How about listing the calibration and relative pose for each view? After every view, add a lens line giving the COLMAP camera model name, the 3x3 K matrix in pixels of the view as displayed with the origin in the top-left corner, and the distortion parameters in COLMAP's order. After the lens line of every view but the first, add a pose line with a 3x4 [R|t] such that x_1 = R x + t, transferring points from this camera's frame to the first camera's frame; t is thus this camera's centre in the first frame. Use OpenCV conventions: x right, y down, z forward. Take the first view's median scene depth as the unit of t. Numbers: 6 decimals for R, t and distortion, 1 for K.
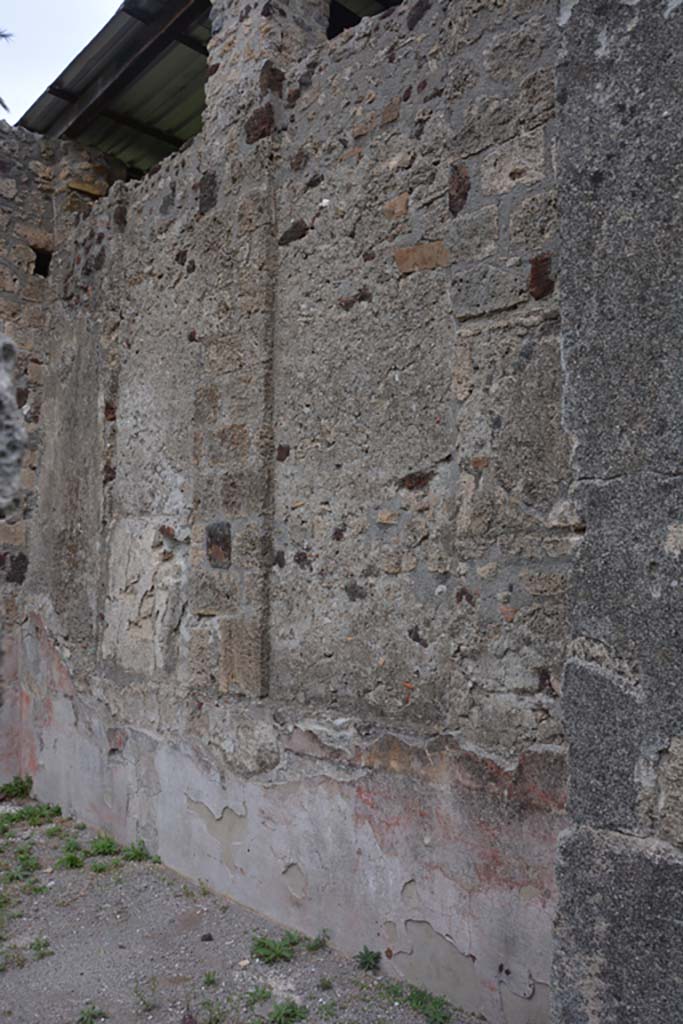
lens RADIAL K [[801.5, 0, 341.5], [0, 801.5, 512.0], [0, 0, 1]] dist [-0.159128, 0.121498]
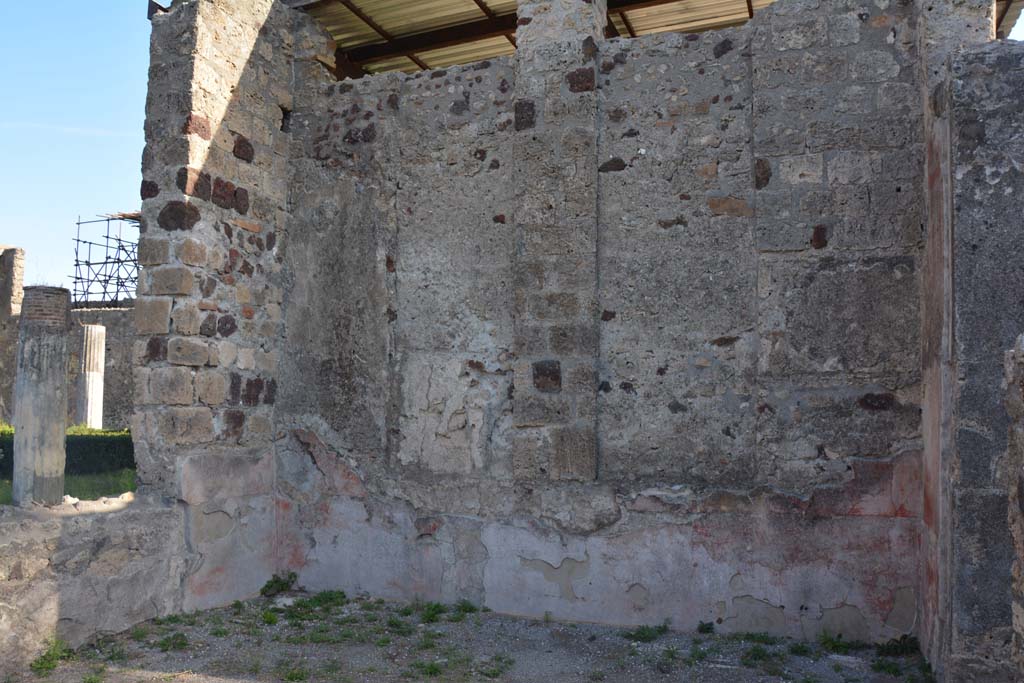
lens RADIAL K [[818.6, 0, 512.0], [0, 818.6, 341.5], [0, 0, 1]] dist [-0.158648, 0.125307]
pose [[0.903840, 0.028556, 0.426916, -0.962167], [-0.033292, 0.999439, 0.003633, -0.027268], [-0.426573, -0.017497, 0.904284, -0.328207]]
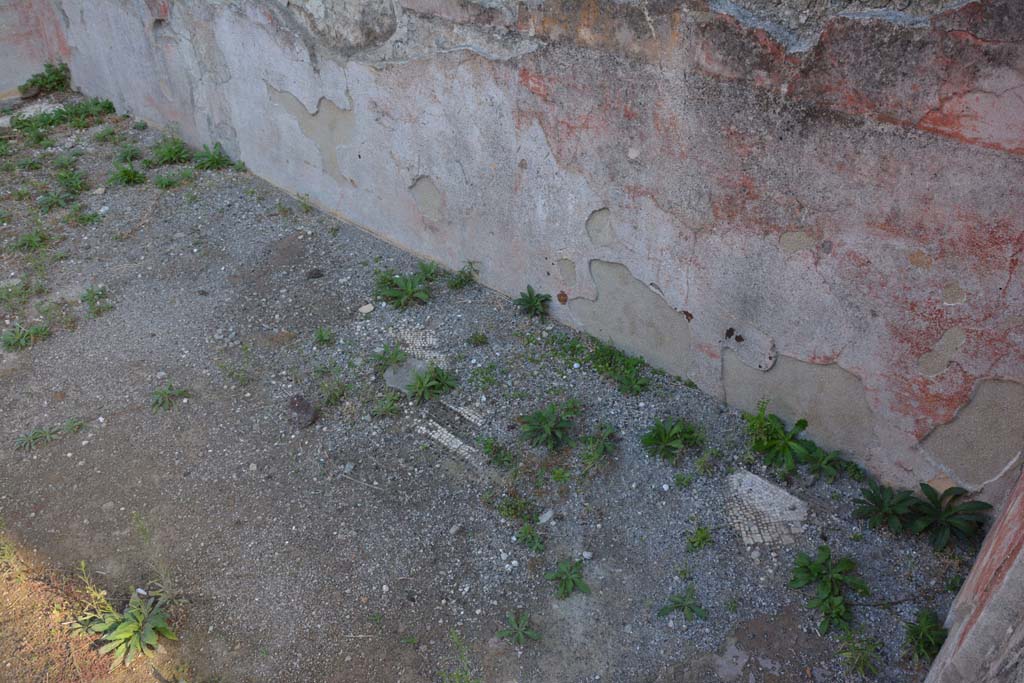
lens RADIAL K [[801.5, 0, 512.3], [0, 801.5, 352.3], [0, 0, 1]] dist [-0.159128, 0.121498]
pose [[0.997410, -0.031245, 0.064779, -0.032632], [-0.018167, 0.762041, 0.647274, 0.100898], [-0.069589, -0.646775, 0.759500, 0.332078]]
